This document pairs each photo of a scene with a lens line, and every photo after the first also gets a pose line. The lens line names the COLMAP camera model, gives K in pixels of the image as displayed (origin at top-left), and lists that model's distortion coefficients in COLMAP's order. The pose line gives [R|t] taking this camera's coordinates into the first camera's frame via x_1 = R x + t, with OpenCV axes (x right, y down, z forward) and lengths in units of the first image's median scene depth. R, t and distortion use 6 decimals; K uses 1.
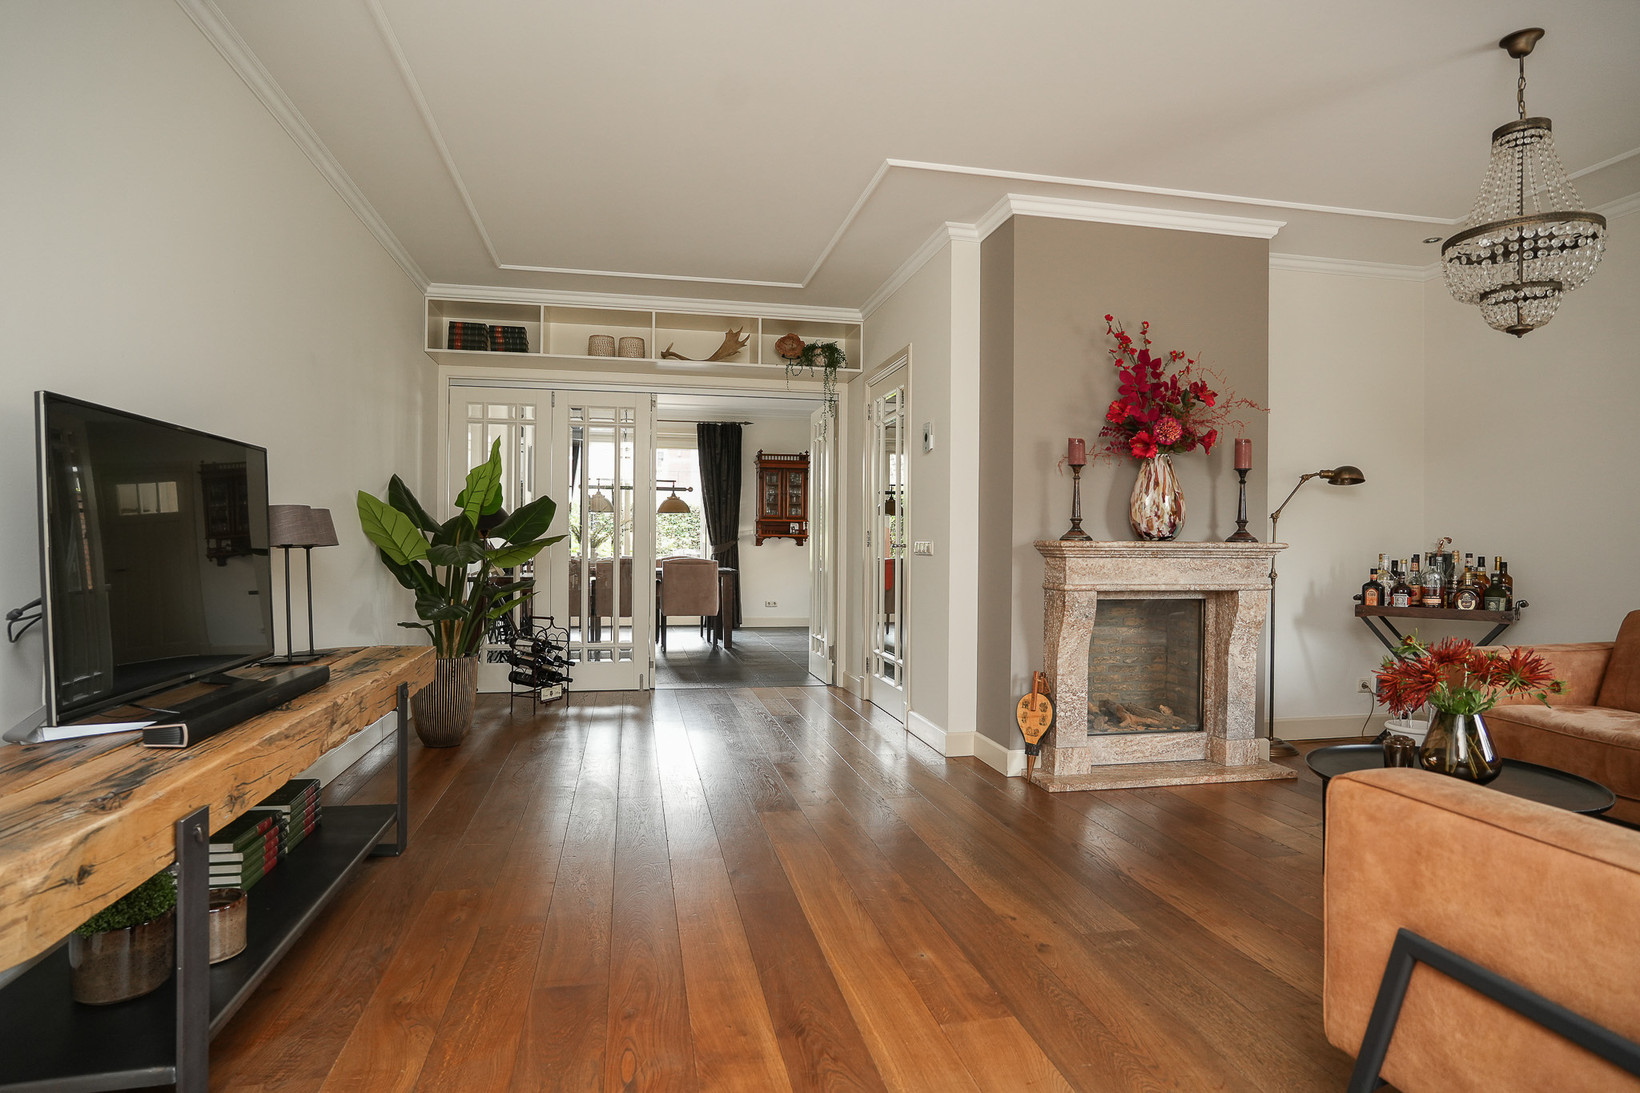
lens RADIAL K [[894.8, 0, 817.6], [0, 894.8, 549.5], [0, 0, 1]] dist [-0.046453, 0.029324]
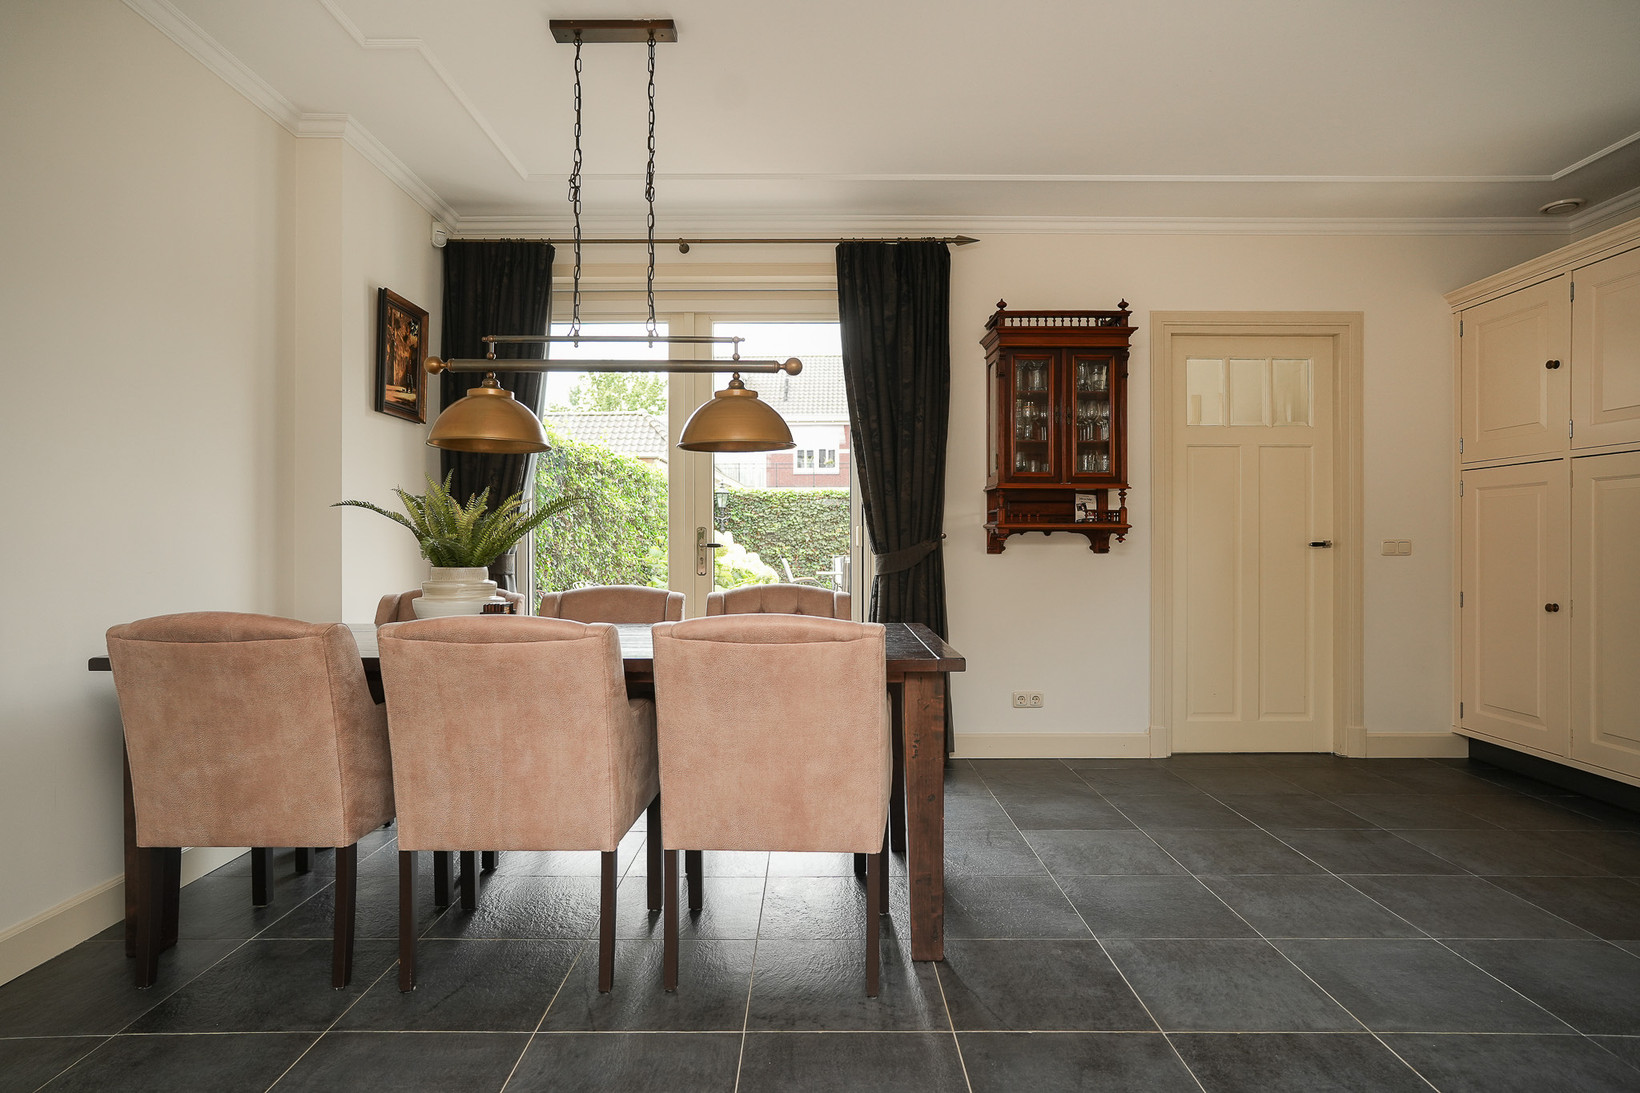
lens RADIAL K [[894.8, 0, 817.6], [0, 894.8, 549.5], [0, 0, 1]] dist [-0.046453, 0.029324]
pose [[0.979919, -0.008700, -0.199206, -0.167496], [0.007584, 0.999951, -0.006364, -0.010277], [0.199252, 0.004725, 0.979937, 1.563504]]
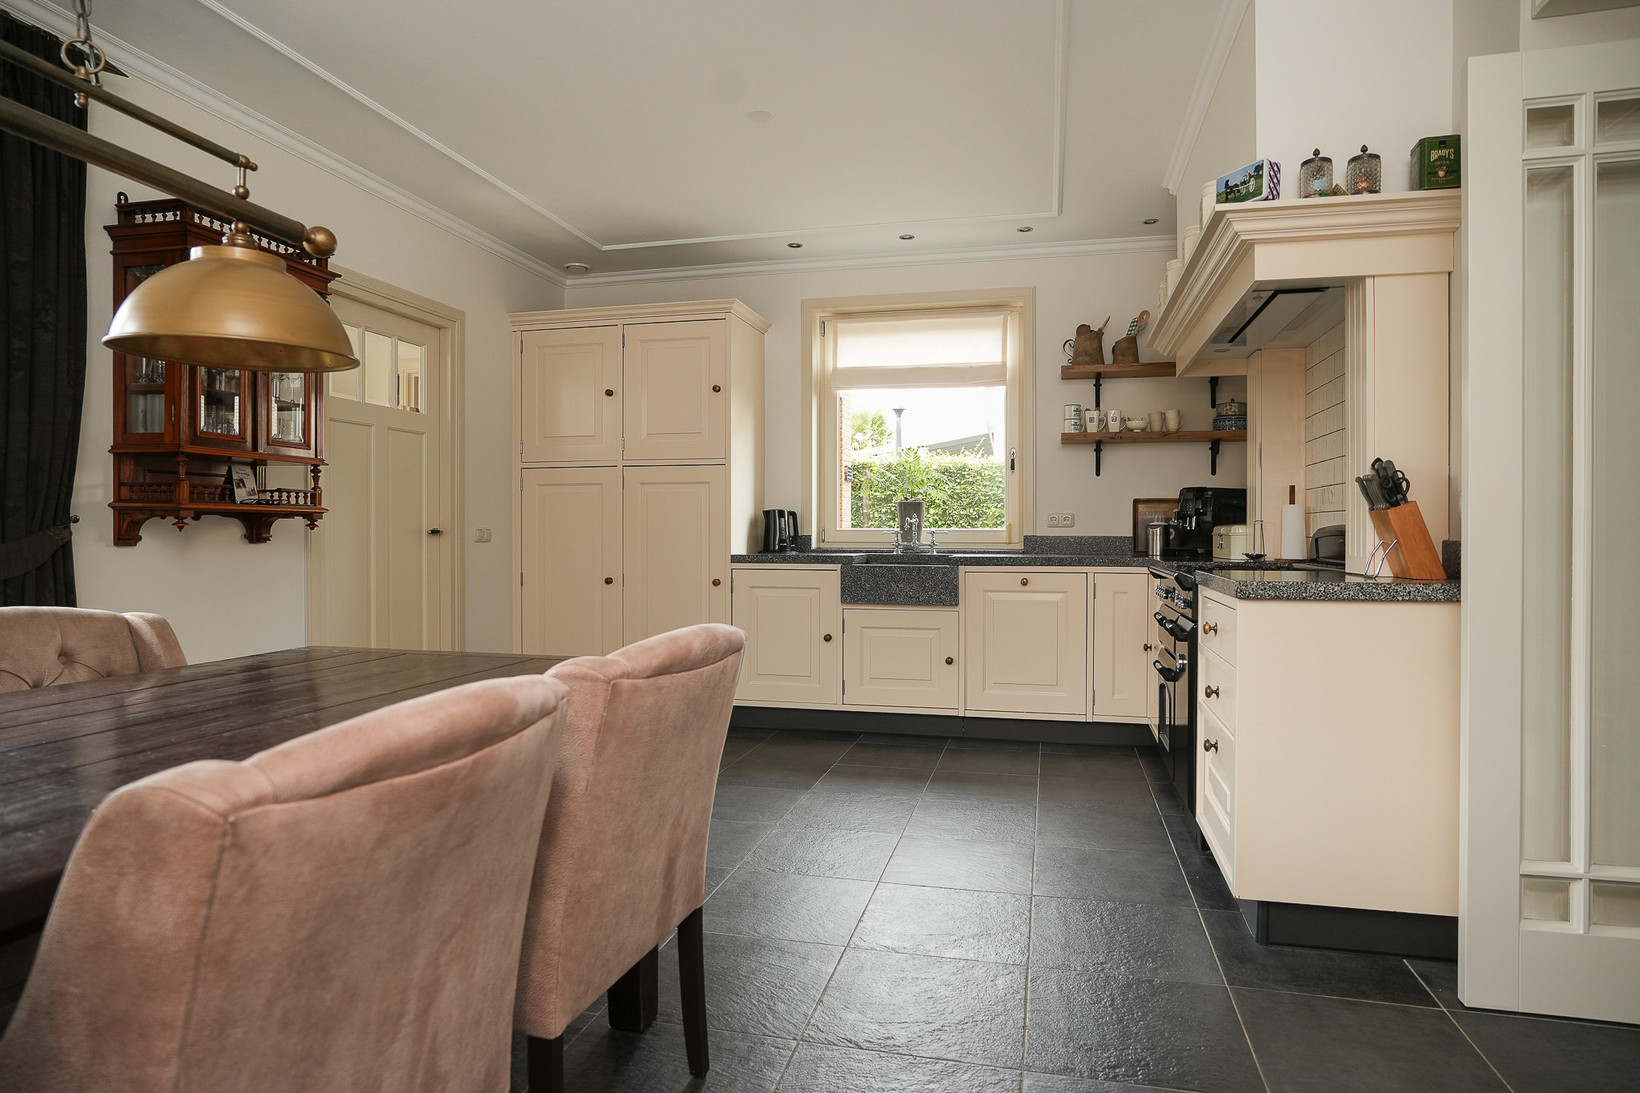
lens RADIAL K [[916.8, 0, 833.0], [0, 916.8, 542.0], [0, 0, 1]] dist [-0.047685, 0.024427]
pose [[0.414524, -0.019753, 0.909824, -0.595556], [0.010901, 0.999800, 0.016741, -0.019723], [-0.909973, 0.002978, 0.414656, 1.829305]]
